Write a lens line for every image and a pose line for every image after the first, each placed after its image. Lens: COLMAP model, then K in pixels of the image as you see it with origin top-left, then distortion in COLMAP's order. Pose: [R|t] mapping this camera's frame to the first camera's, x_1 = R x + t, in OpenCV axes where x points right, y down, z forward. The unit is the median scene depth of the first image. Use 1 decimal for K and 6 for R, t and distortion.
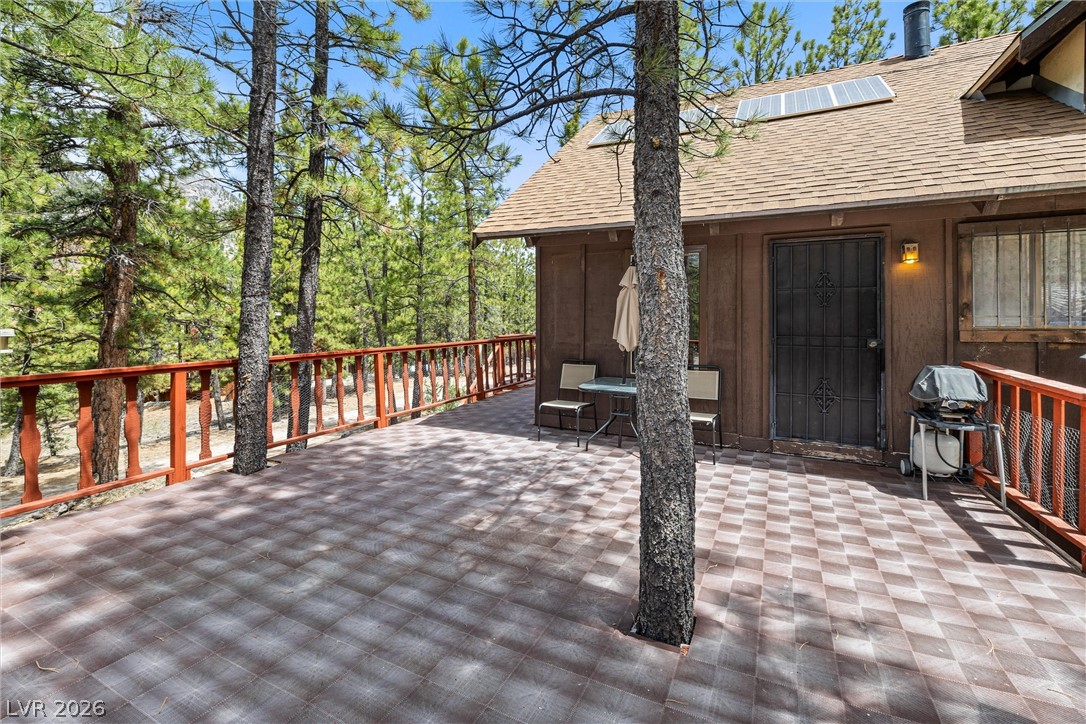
lens RADIAL K [[466.8, 0, 545.7], [0, 466.8, 315.8], [0, 0, 1]] dist [0.001667, 0.000153]
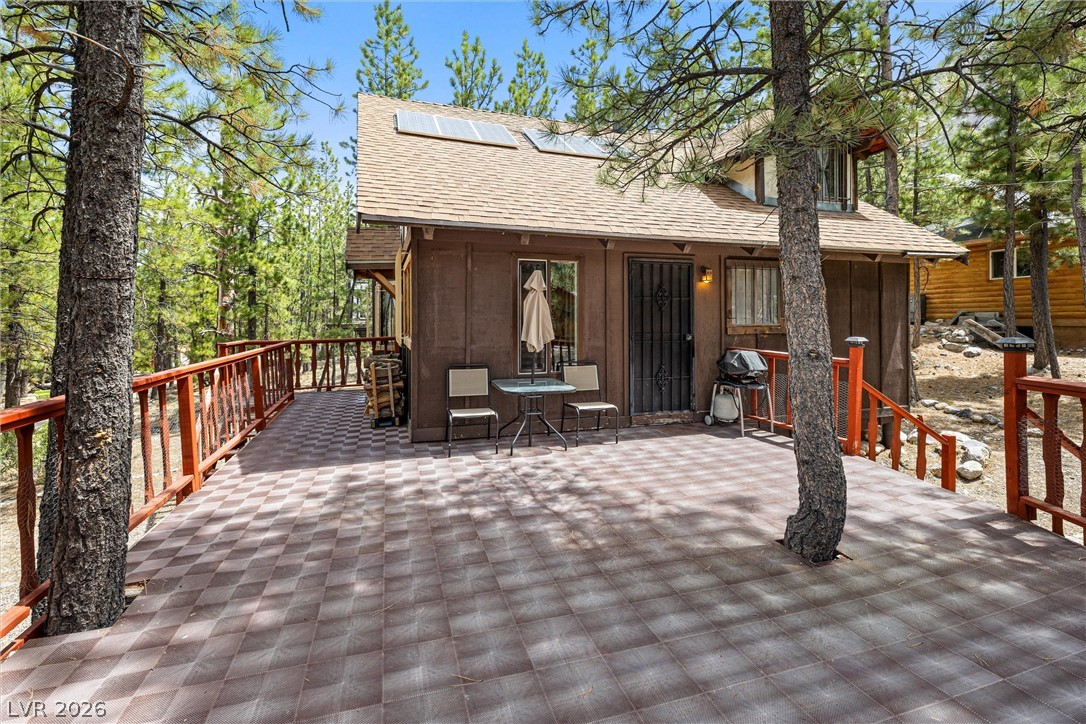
lens RADIAL K [[466.8, 0, 525.4], [0, 466.8, 322.8], [0, 0, 1]] dist [0.001667, 0.000153]
pose [[0.733413, -0.006991, 0.679747, -0.738249], [-0.000422, 0.999942, 0.010740, -0.000578], [-0.679783, -0.008164, 0.733368, 0.346554]]
